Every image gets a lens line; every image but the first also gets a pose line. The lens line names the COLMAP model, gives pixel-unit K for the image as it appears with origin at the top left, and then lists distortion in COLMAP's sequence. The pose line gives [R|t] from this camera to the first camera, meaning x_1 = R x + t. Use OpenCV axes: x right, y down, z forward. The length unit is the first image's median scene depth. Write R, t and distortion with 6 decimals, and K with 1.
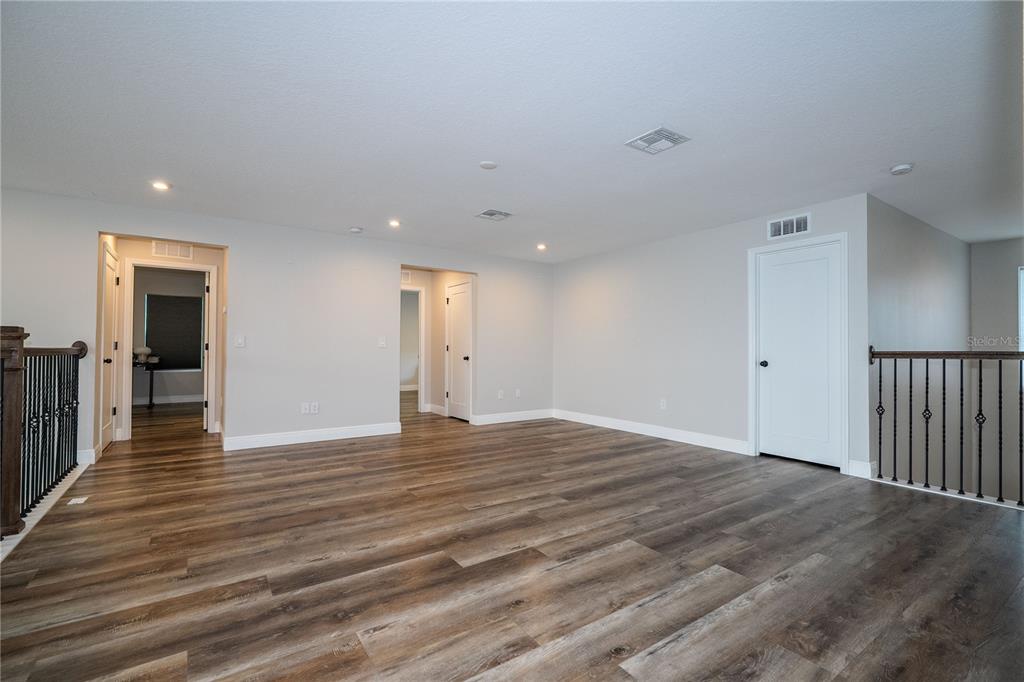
lens RADIAL K [[462.3, 0, 512.5], [0, 462.3, 343.3], [0, 0, 1]] dist [-0.005025, 0.001014]
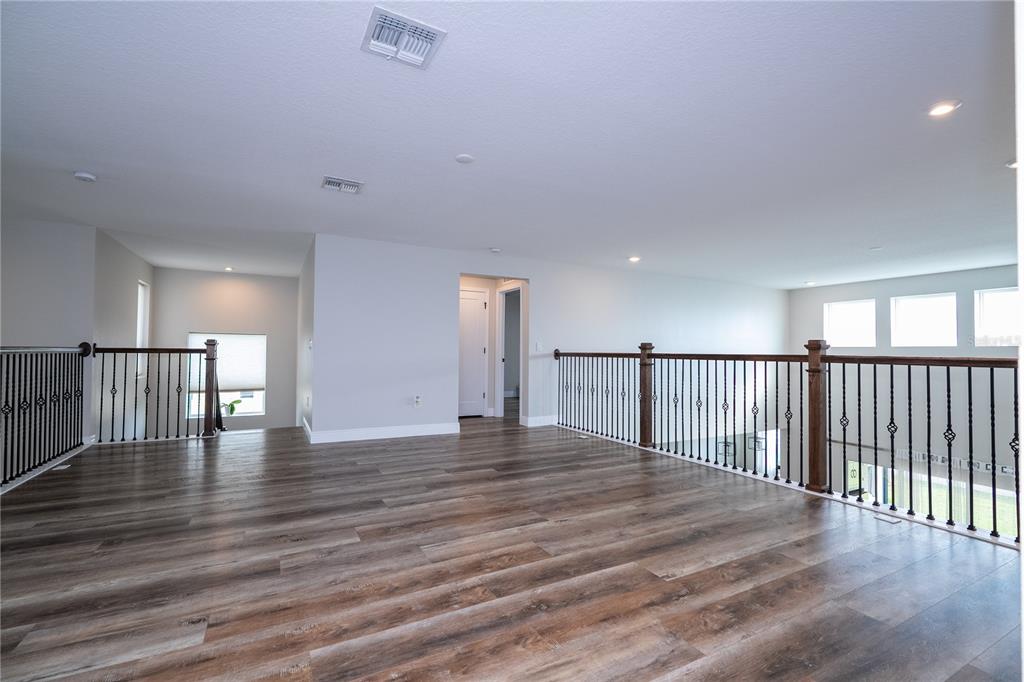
lens RADIAL K [[462.3, 0, 512.9], [0, 462.3, 343.5], [0, 0, 1]] dist [-0.005025, 0.001014]
pose [[-0.993205, -0.013017, 0.115650, -0.284459], [-0.016423, 0.999457, -0.028551, 0.022388], [-0.115215, -0.030257, -0.992880, 2.036532]]
